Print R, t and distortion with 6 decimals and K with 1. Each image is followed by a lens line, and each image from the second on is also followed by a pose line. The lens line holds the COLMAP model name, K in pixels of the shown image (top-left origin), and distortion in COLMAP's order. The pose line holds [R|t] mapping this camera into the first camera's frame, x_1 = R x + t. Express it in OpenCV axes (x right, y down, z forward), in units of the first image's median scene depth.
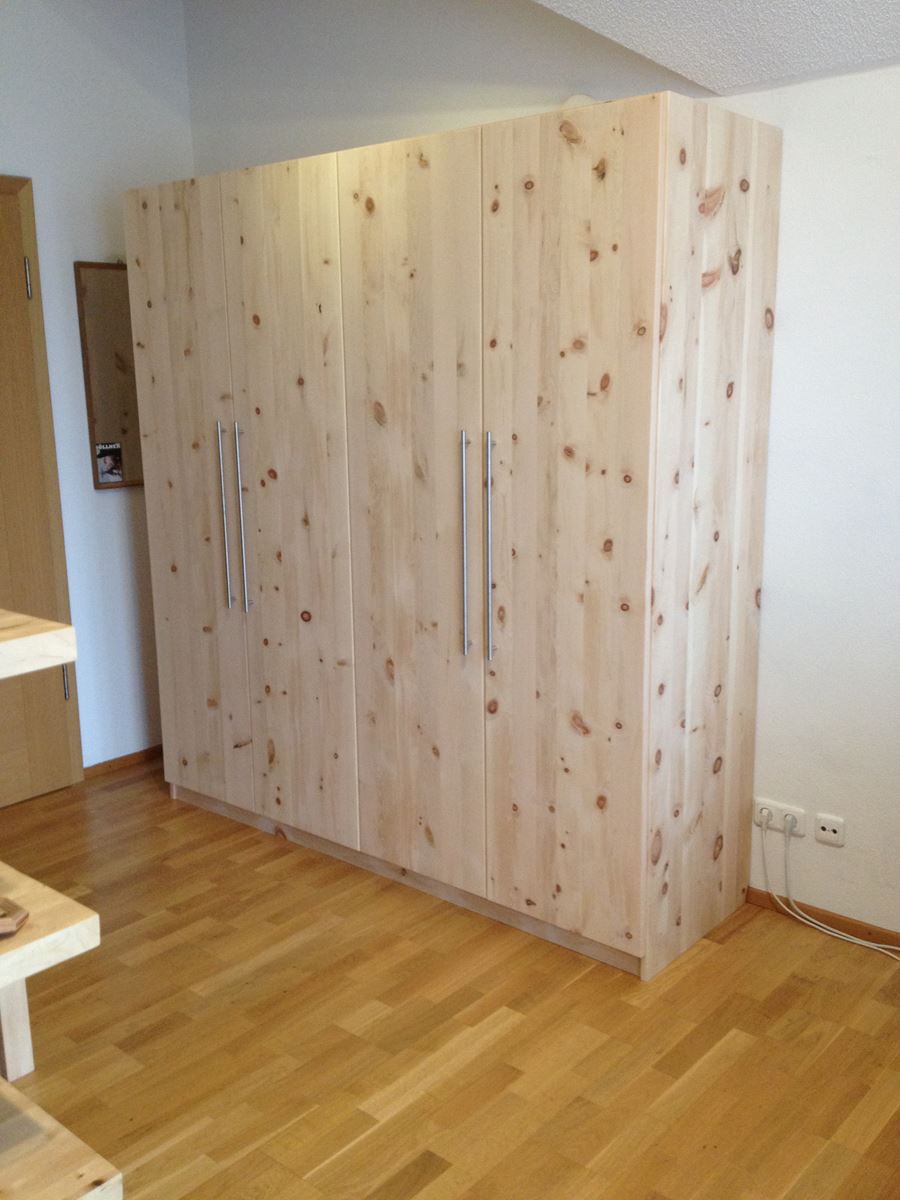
lens RADIAL K [[1125.6, 0, 449.3], [0, 1125.6, 596.8], [0, 0, 1]] dist [-0.005244, 0.000000]
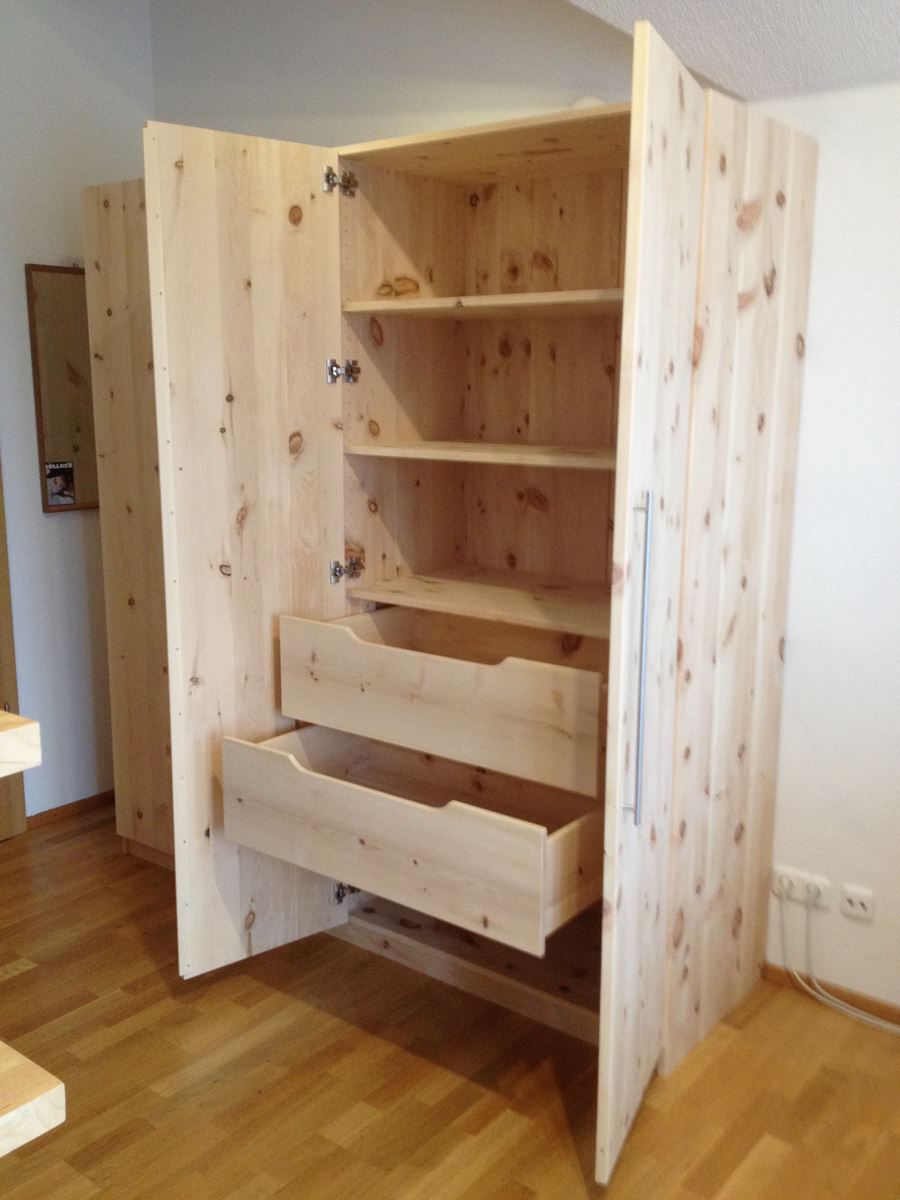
lens RADIAL K [[1125.6, 0, 450.7], [0, 1125.6, 604.0], [0, 0, 1]] dist [-0.005244, 0.000000]
pose [[0.998585, 0.014088, 0.051285, -0.044976], [-0.013579, 0.999855, -0.010272, -0.023872], [-0.051422, 0.009561, 0.998631, 0.102954]]
